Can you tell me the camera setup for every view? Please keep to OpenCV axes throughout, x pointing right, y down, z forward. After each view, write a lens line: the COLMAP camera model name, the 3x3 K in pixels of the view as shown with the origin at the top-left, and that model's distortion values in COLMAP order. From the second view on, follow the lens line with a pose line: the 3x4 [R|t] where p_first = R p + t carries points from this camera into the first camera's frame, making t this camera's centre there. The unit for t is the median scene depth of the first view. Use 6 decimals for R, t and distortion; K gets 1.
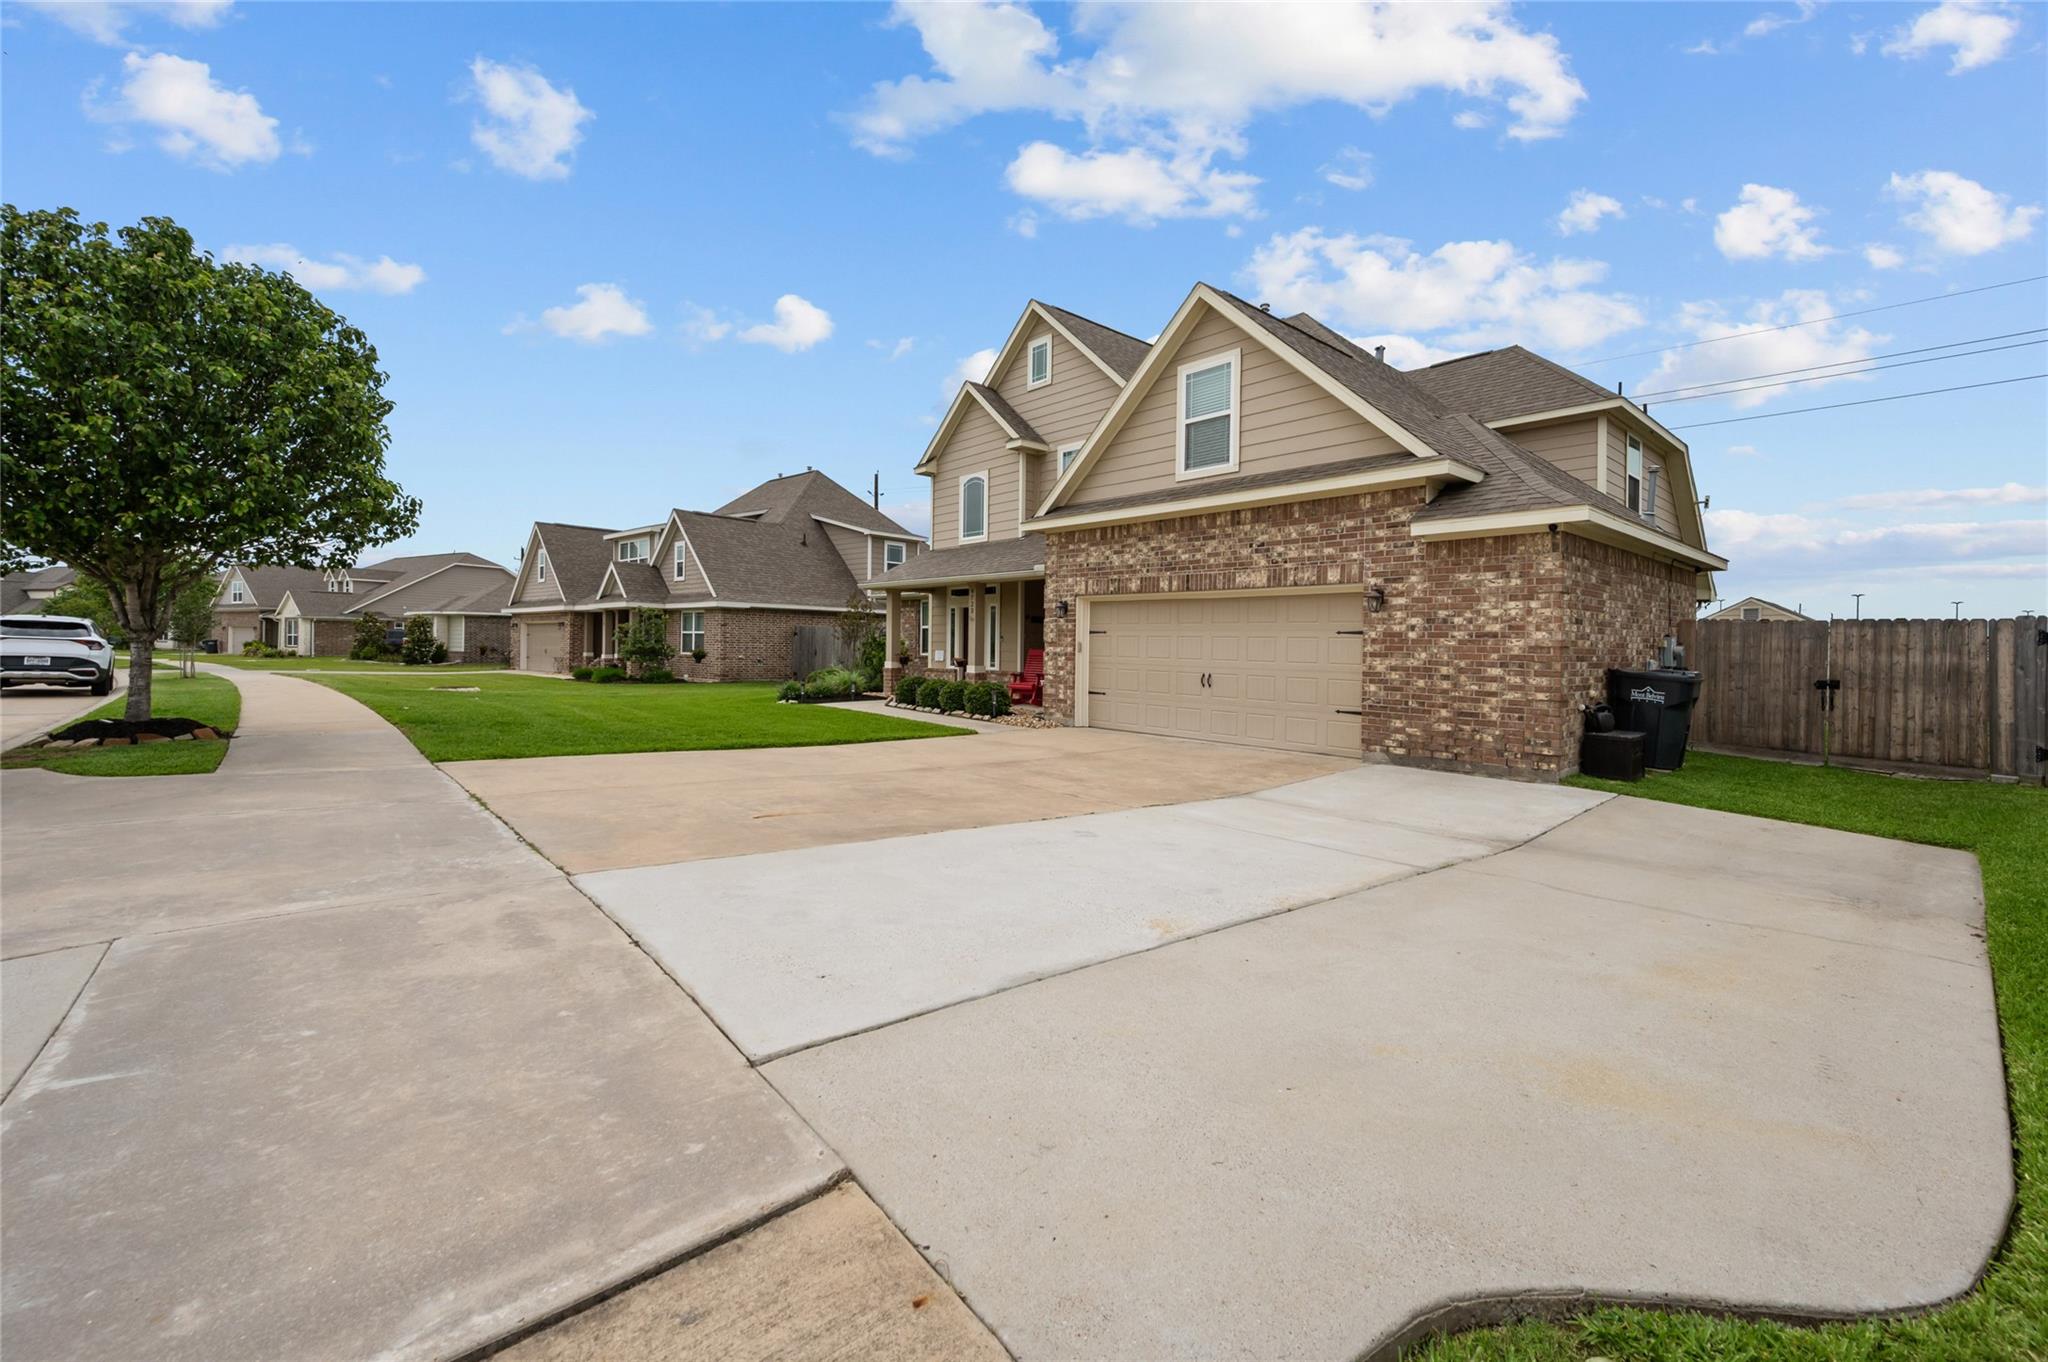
lens RADIAL K [[834.9, 0, 1011.6], [0, 834.9, 645.5], [0, 0, 1]] dist [0.000293, 0.000148]
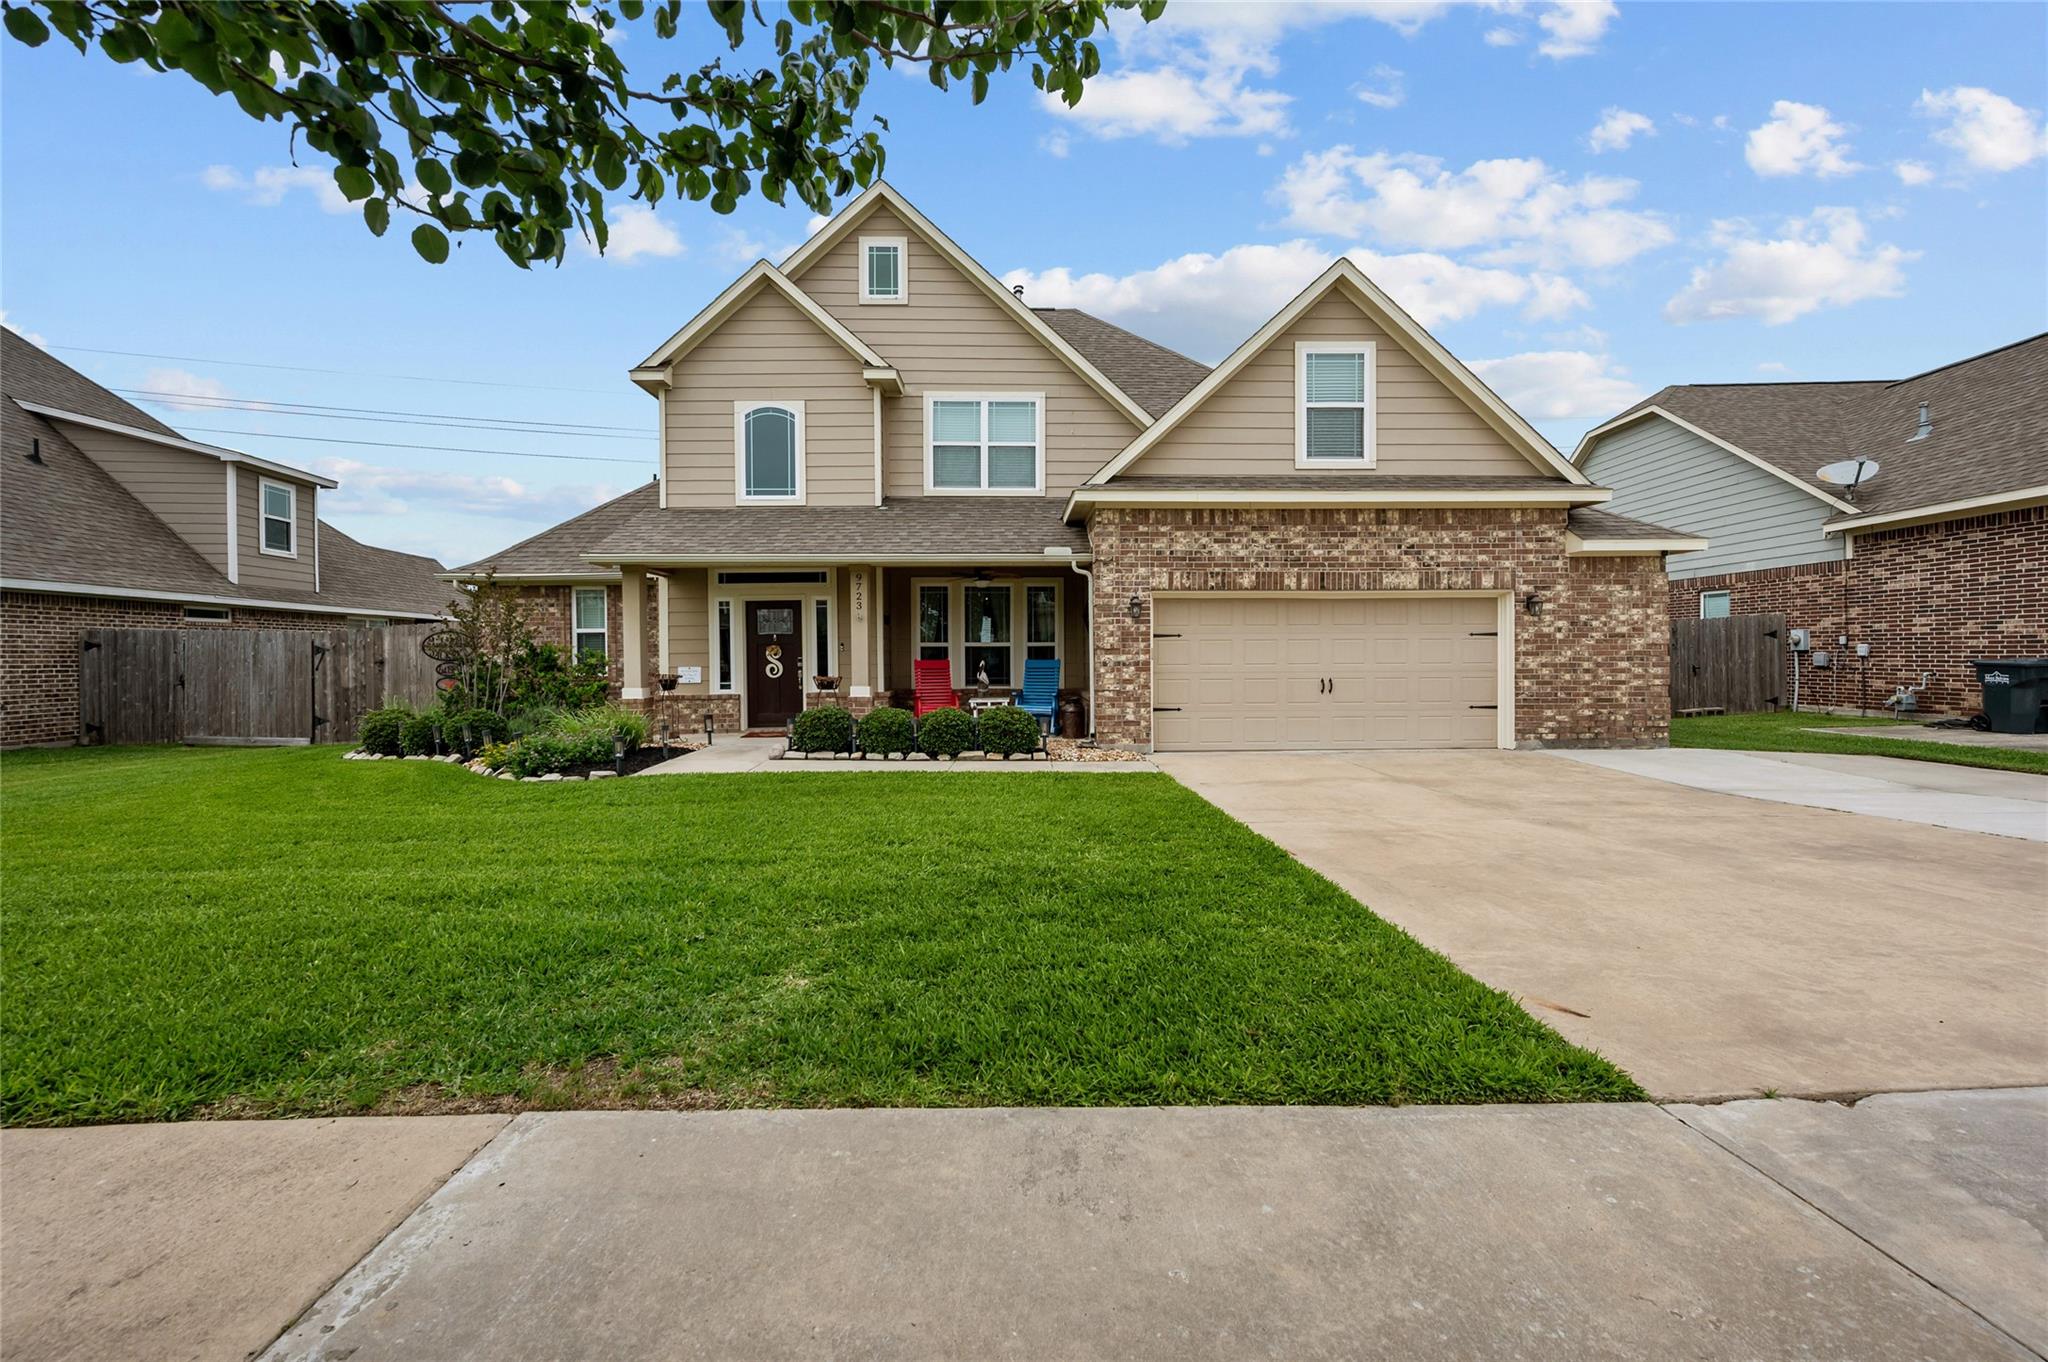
lens RADIAL K [[842.0, 0, 1027.6], [0, 842.0, 659.5], [0, 0, 1]] dist [-0.000371, 0.000045]
pose [[0.630767, -0.023519, 0.775616, -0.803149], [0.018039, 0.999715, 0.015644, -0.010027], [-0.775762, 0.004124, 0.631012, 0.745627]]
